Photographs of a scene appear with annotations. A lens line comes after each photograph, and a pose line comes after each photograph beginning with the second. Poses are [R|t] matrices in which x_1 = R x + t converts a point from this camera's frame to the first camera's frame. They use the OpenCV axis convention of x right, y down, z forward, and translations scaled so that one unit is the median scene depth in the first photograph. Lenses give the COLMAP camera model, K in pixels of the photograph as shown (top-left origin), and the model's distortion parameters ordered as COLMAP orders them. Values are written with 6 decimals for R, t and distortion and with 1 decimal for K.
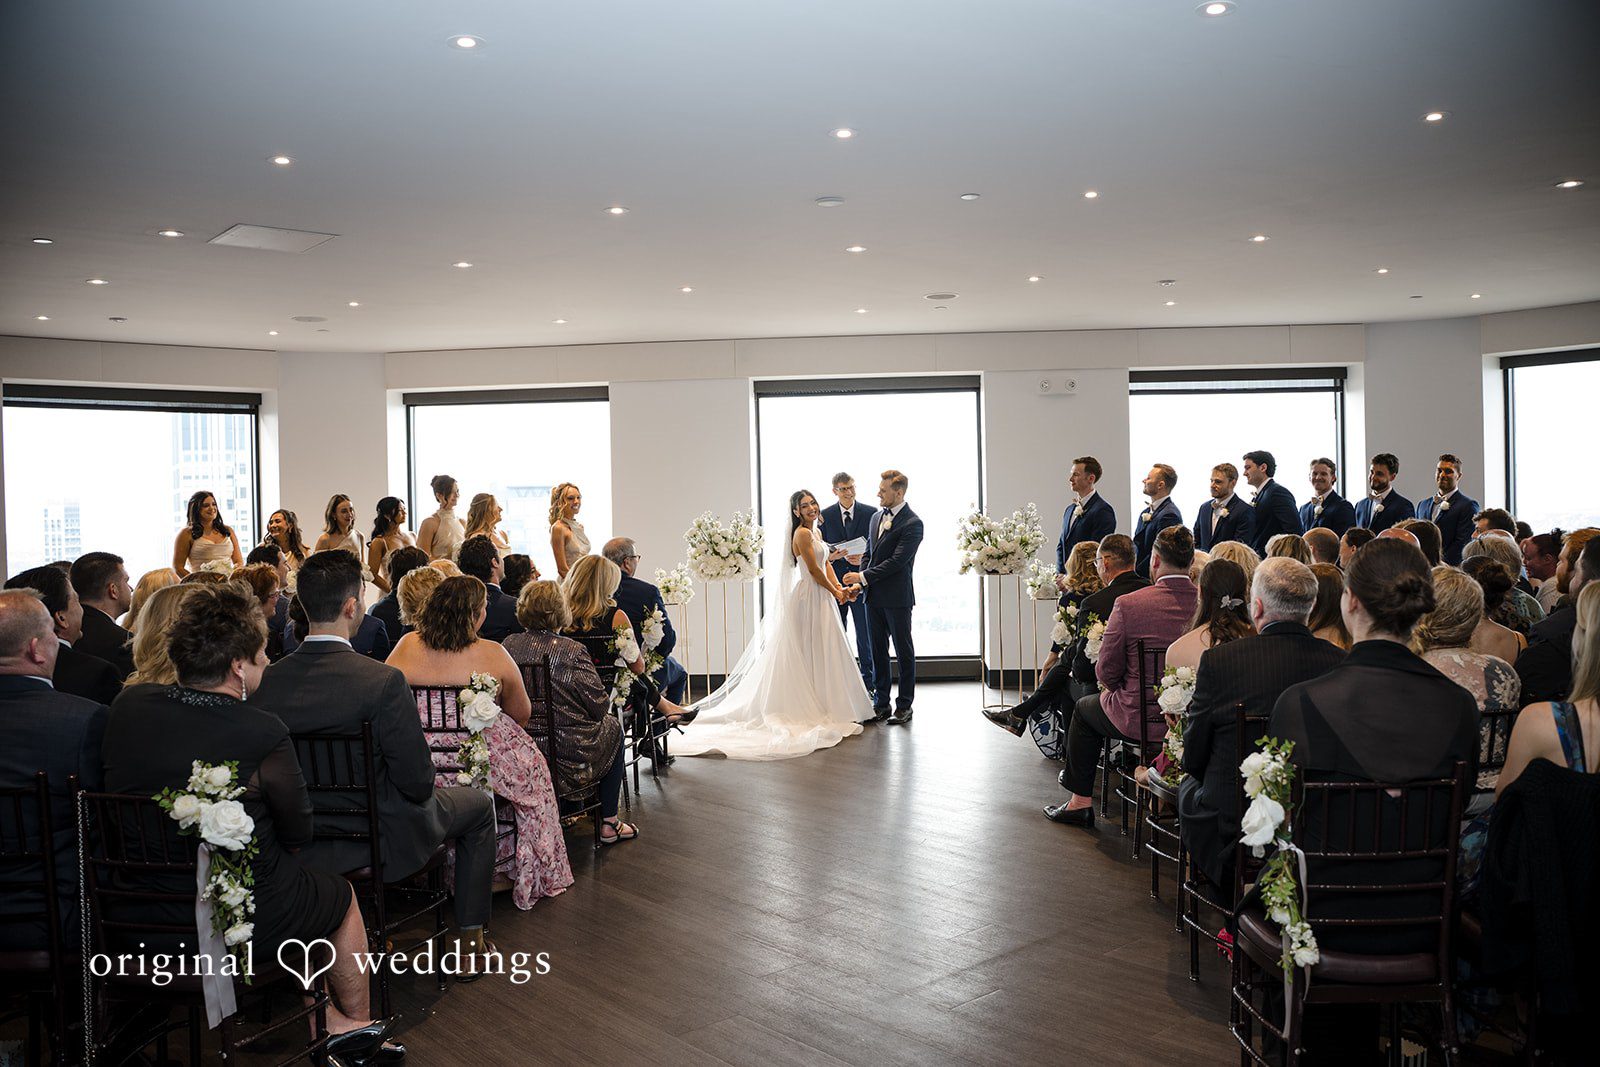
lens RADIAL K [[1222.8, 0, 800.0], [0, 1222.8, 533.5], [0, 0, 1]] dist [-0.210398, 0.001406]
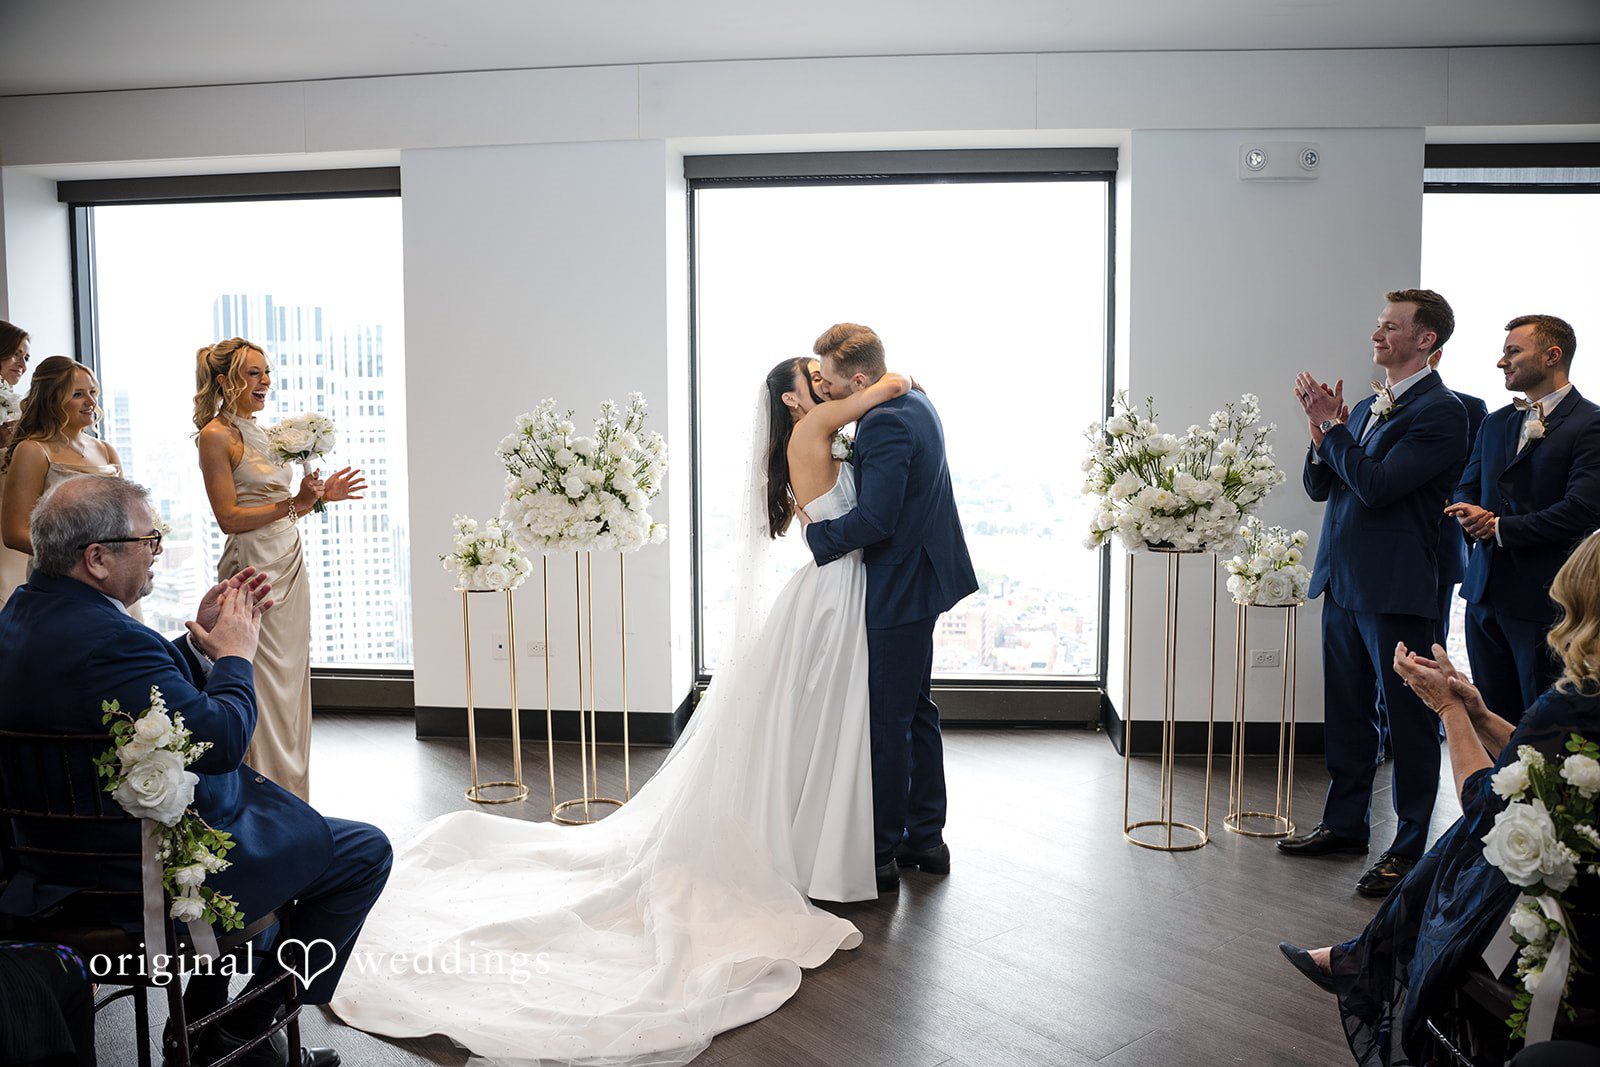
lens RADIAL K [[1216.8, 0, 800.0], [0, 1216.8, 533.5], [0, 0, 1]] dist [-0.146116, 0.005071]
pose [[0.999125, 0.020322, -0.036564, 0.040165], [-0.017199, 0.996335, 0.083791, -0.007494], [0.038133, -0.083089, 0.995812, 0.538418]]
